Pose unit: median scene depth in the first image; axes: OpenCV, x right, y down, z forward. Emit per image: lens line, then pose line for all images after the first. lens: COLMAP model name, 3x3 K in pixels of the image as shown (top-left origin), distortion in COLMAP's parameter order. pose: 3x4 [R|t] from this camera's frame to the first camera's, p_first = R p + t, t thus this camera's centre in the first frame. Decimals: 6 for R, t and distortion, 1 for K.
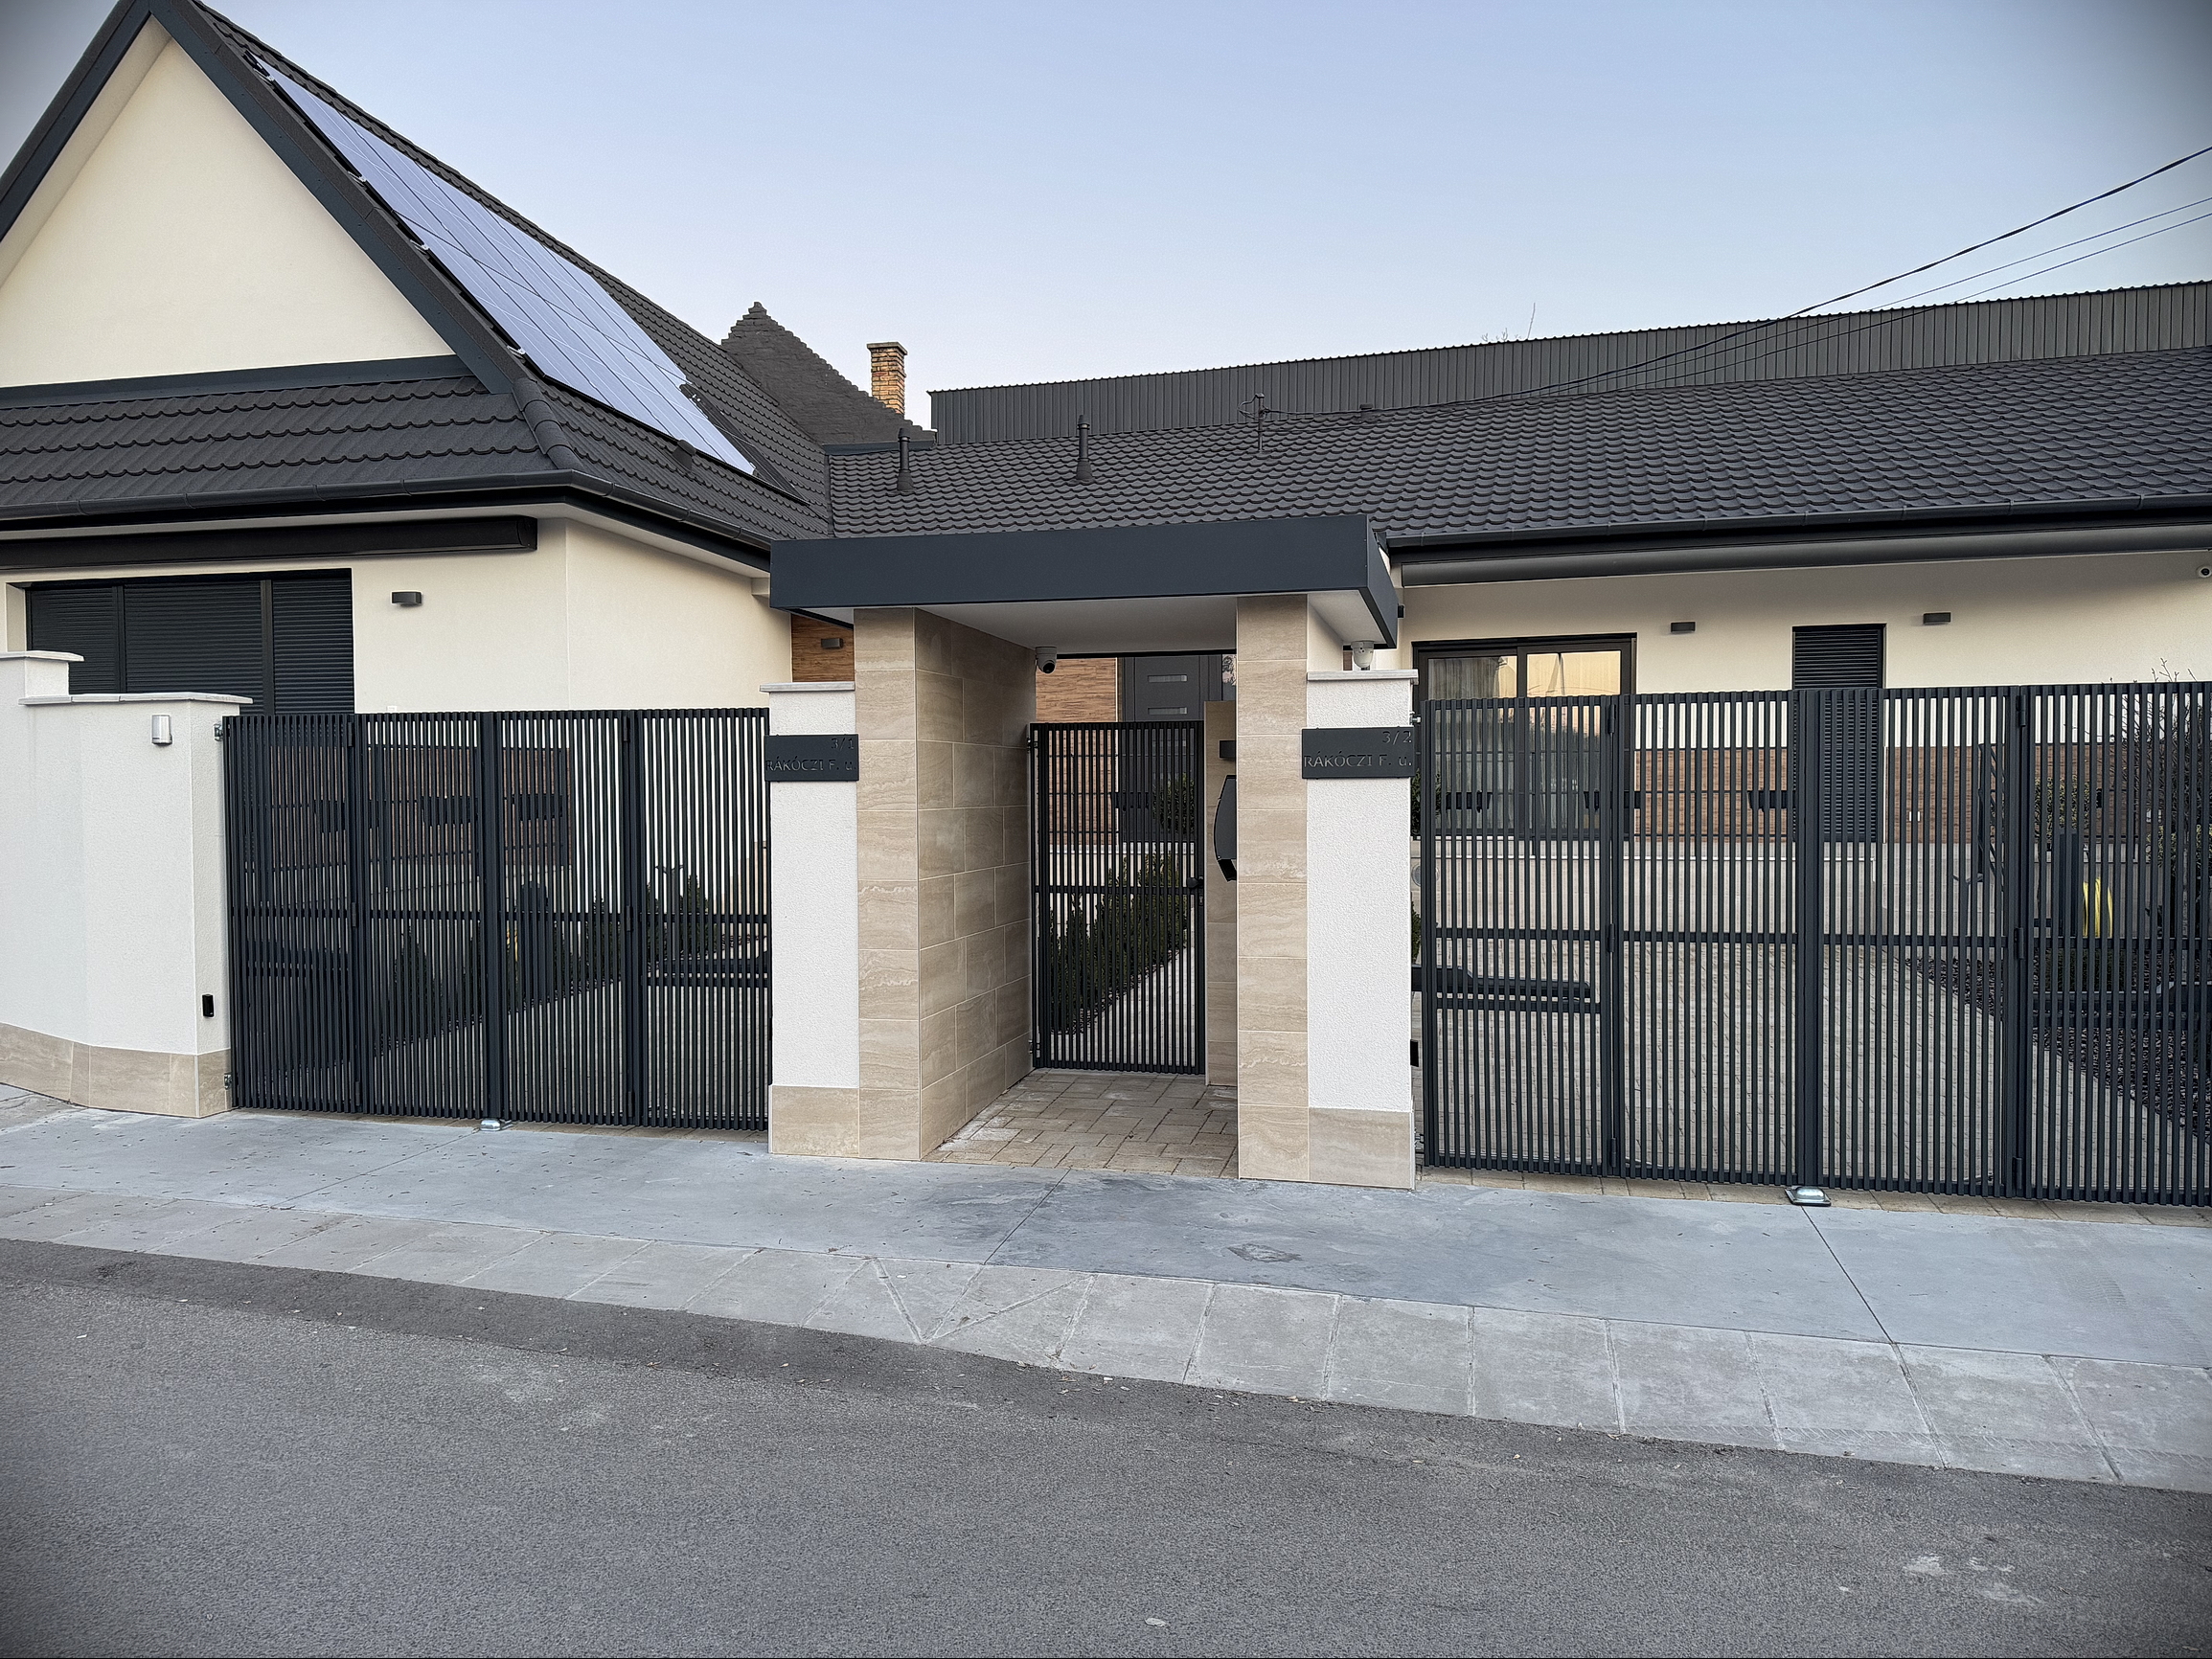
lens RADIAL K [[1541.3, 0, 1124.2], [0, 1541.3, 822.4], [0, 0, 1]] dist [0.068671, -0.095245]
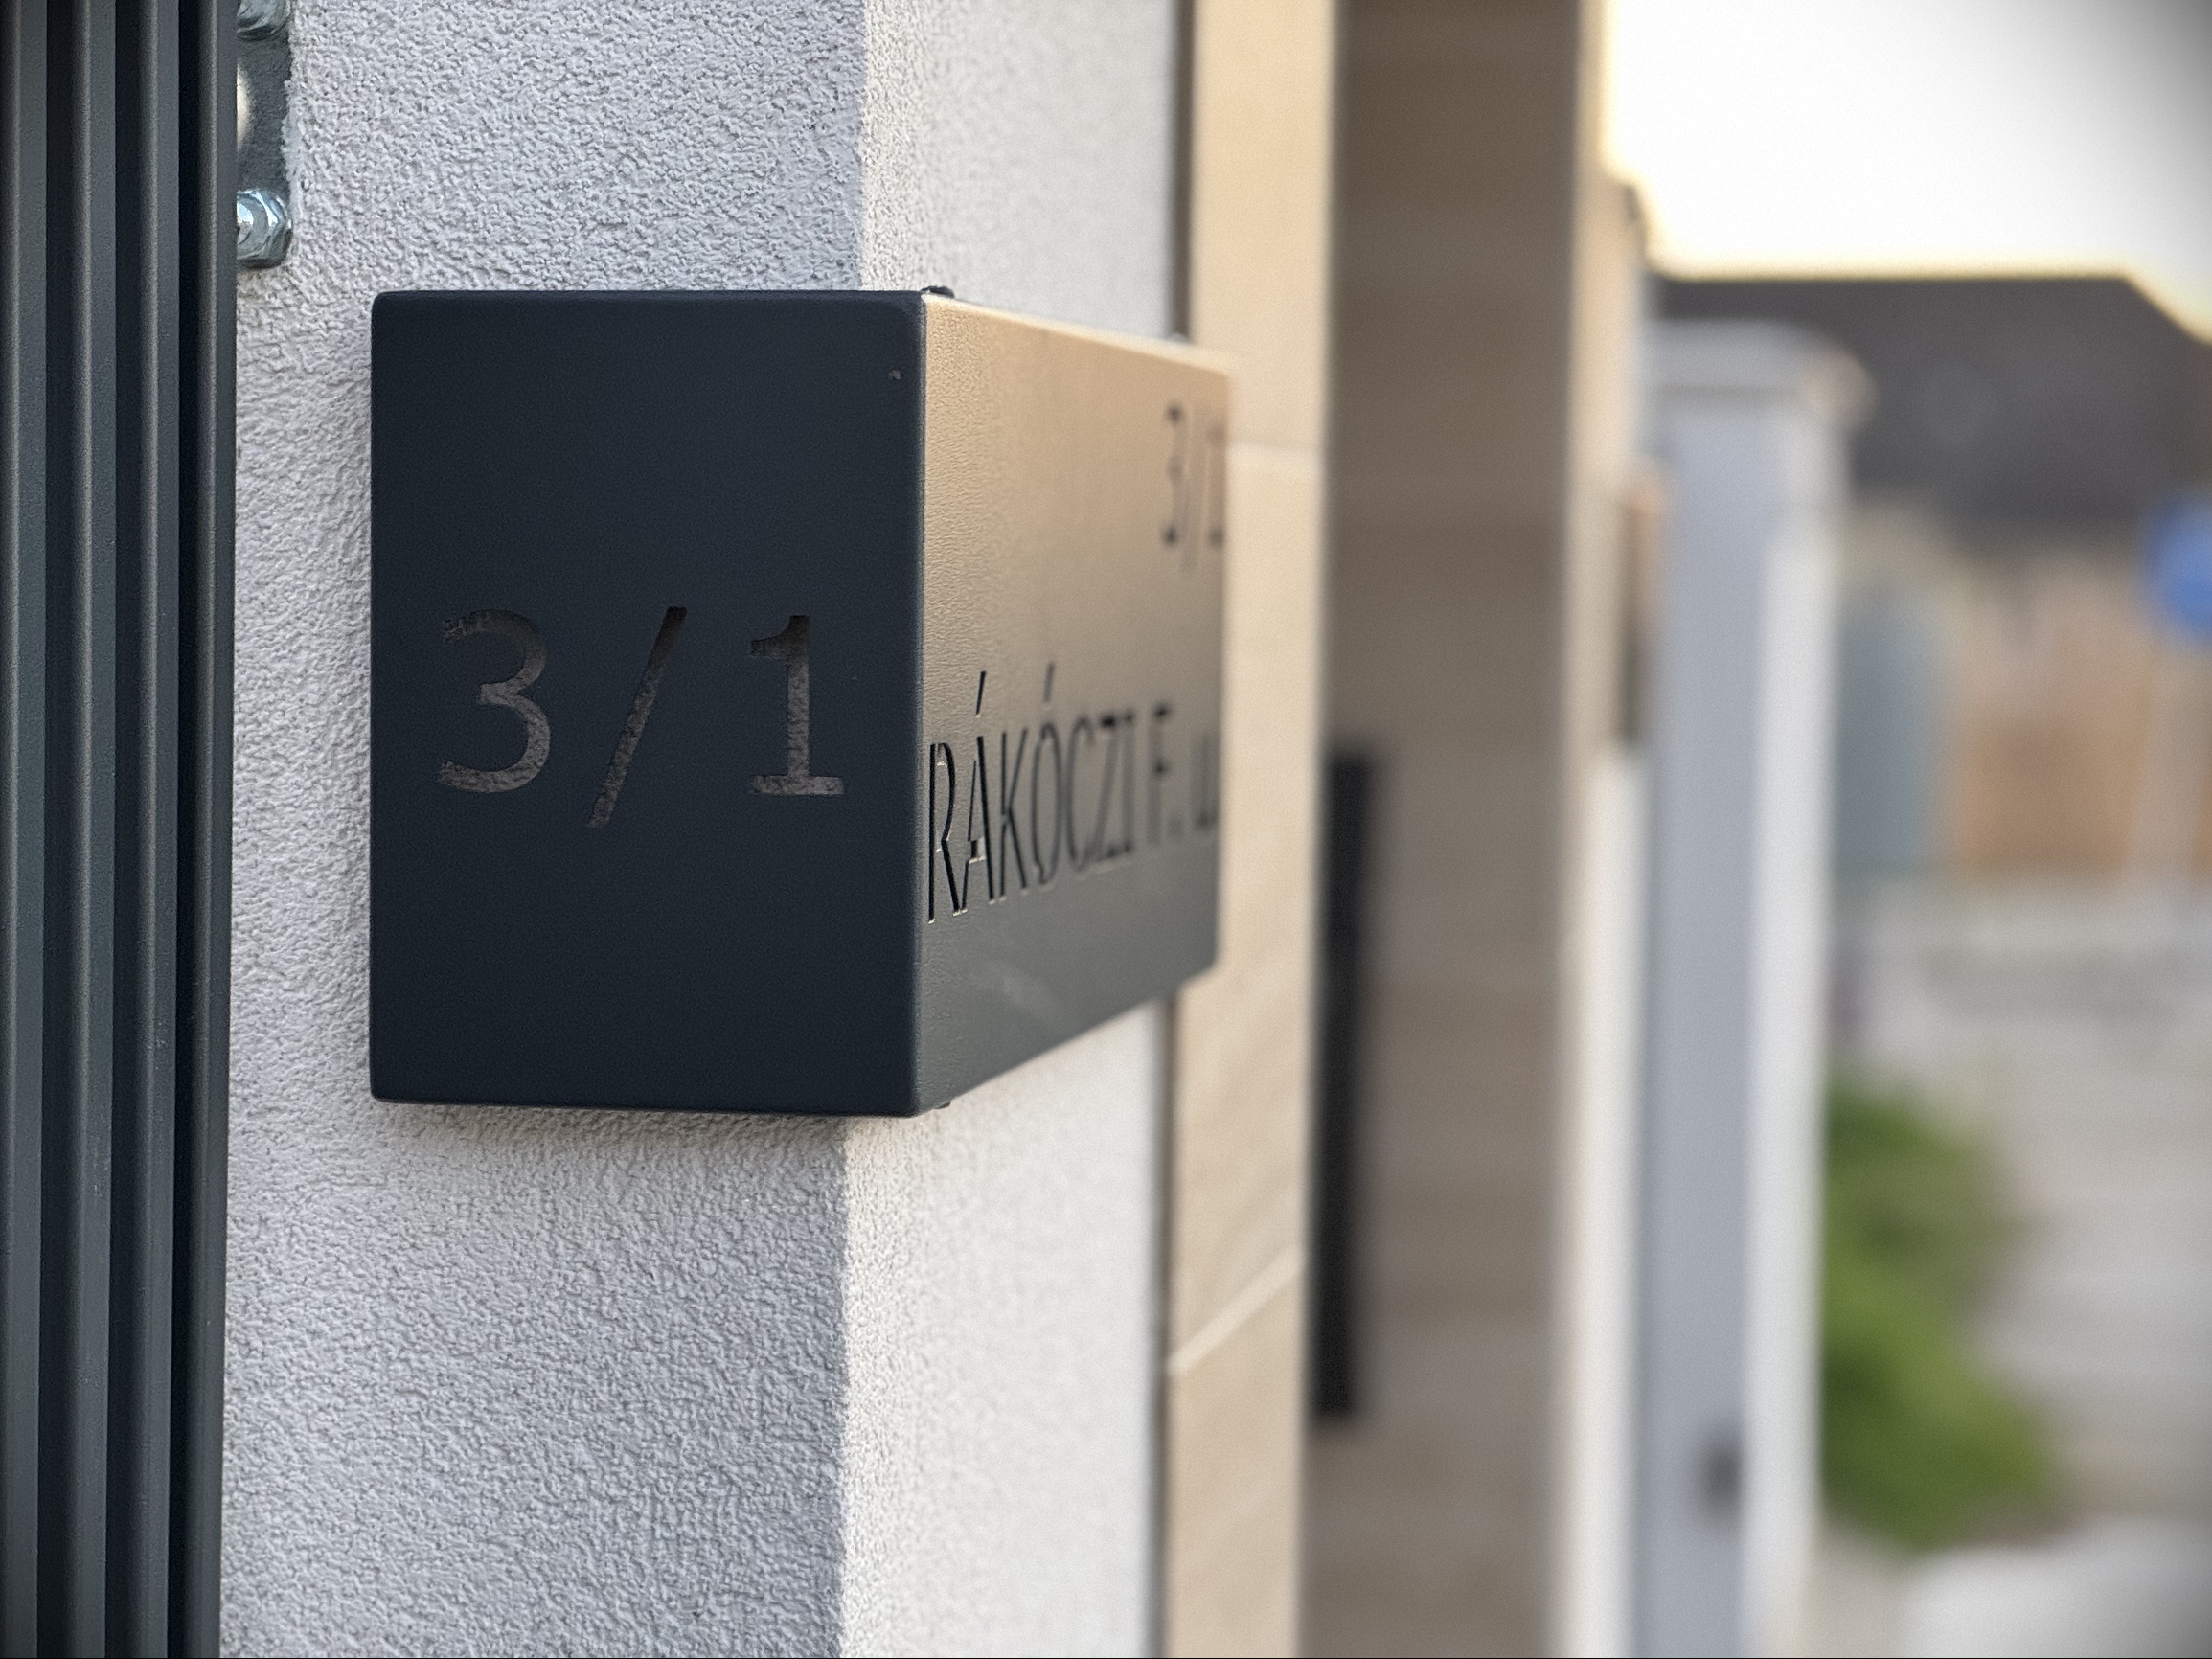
lens RADIAL K [[5179.2, 0, 1105.0], [0, 5179.2, 821.6], [0, 0, 1]] dist [0.138648, 0.000000]
pose [[-0.064120, -0.053124, 0.996527, -0.416228], [0.009708, 0.998502, 0.053854, -0.046919], [-0.997895, 0.013128, -0.063508, 1.000801]]
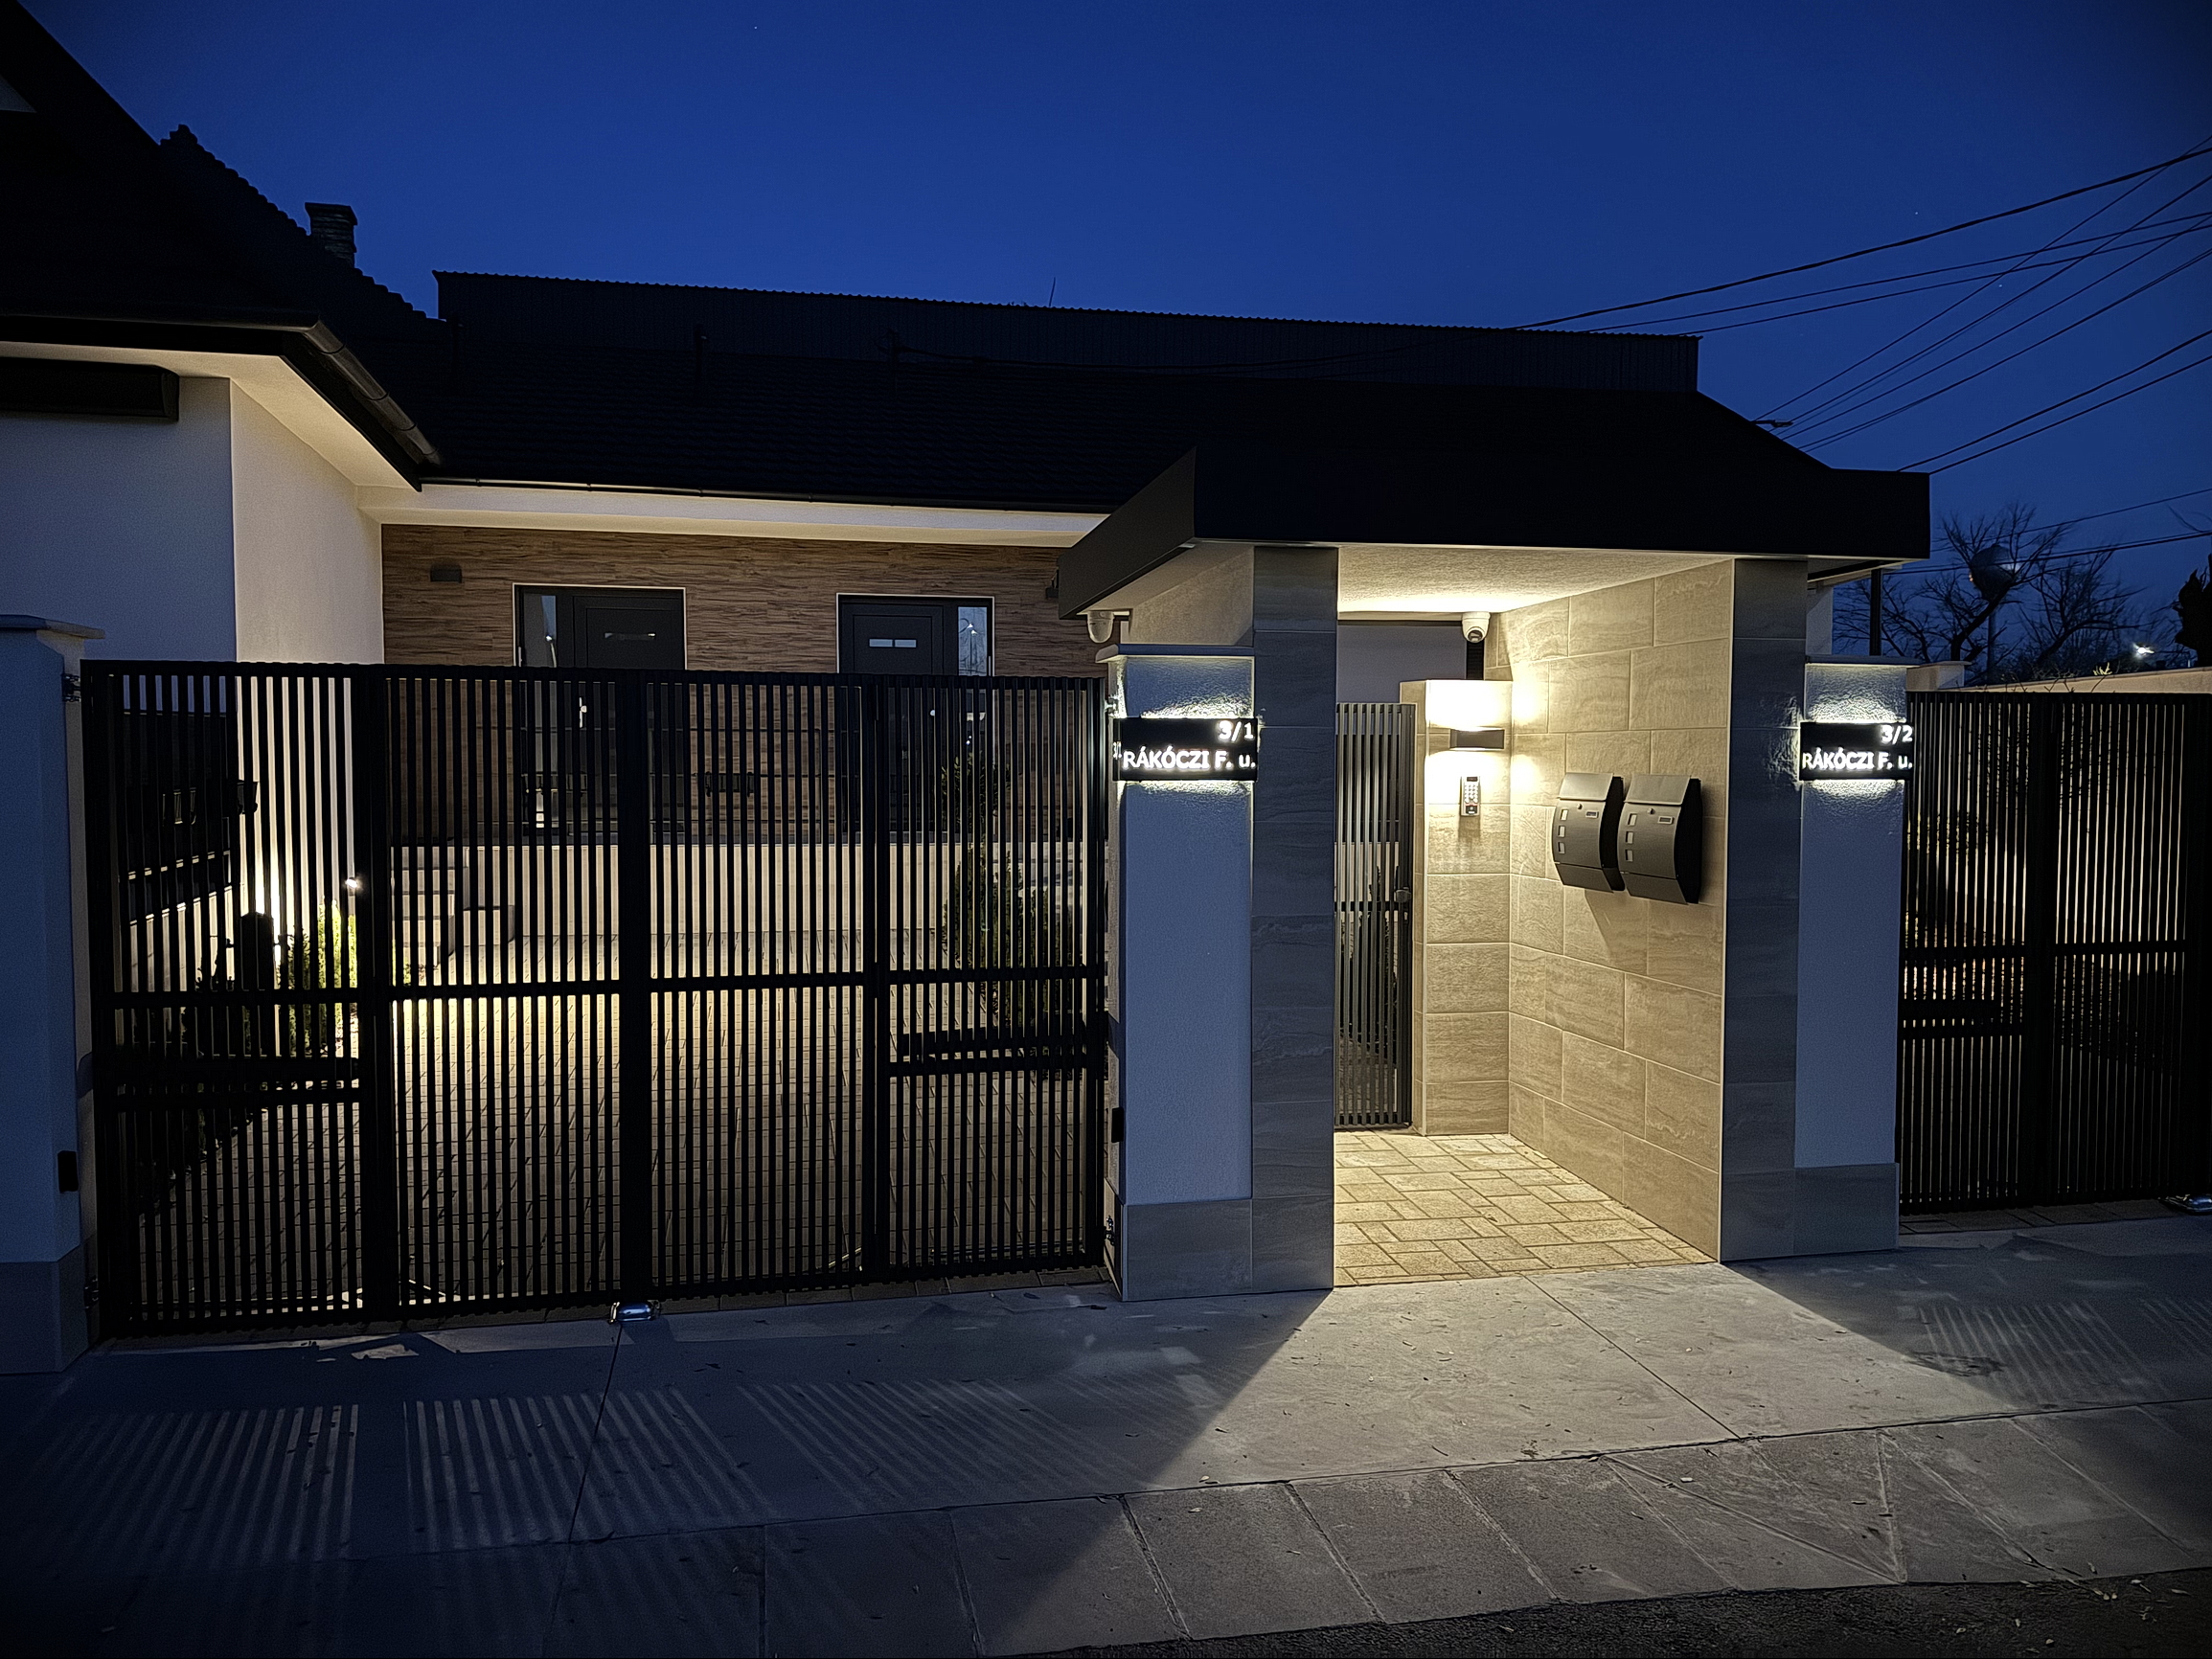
lens RADIAL K [[1541.3, 0, 1099.2], [0, 1541.3, 822.4], [0, 0, 1]] dist [0.068671, -0.095245]
pose [[0.902736, -0.011047, 0.430053, -0.542852], [0.002318, 0.999781, 0.020817, -0.022429], [-0.430189, -0.017795, 0.902563, 0.364815]]
